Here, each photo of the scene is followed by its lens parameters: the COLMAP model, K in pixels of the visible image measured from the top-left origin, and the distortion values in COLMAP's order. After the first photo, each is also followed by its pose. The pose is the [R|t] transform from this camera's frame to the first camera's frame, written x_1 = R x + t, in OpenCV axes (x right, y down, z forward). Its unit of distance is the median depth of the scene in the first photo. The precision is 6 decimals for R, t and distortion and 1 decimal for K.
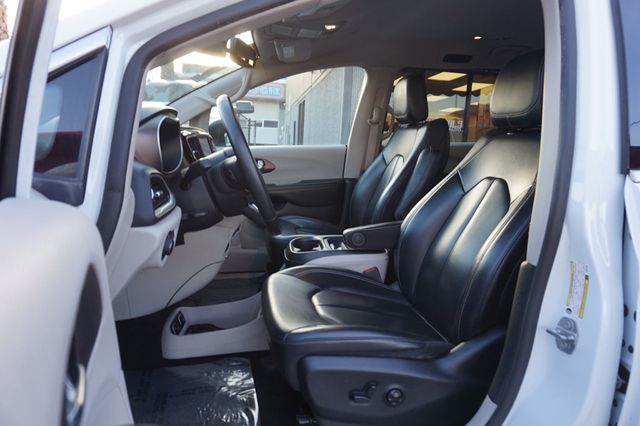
lens RADIAL K [[441.7, 0, 322.1], [0, 441.7, 213.1], [0, 0, 1]] dist [-0.033392, 0.031902]
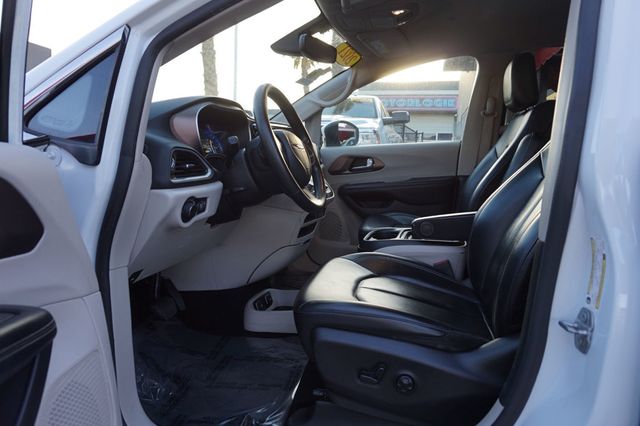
lens RADIAL K [[441.7, 0, 320.3], [0, 441.7, 212.5], [0, 0, 1]] dist [-0.033392, 0.031902]
pose [[0.918266, 0.020707, -0.395422, 0.254663], [-0.035203, 0.998946, -0.029439, 0.062072], [0.394396, 0.040953, 0.918028, 0.038960]]
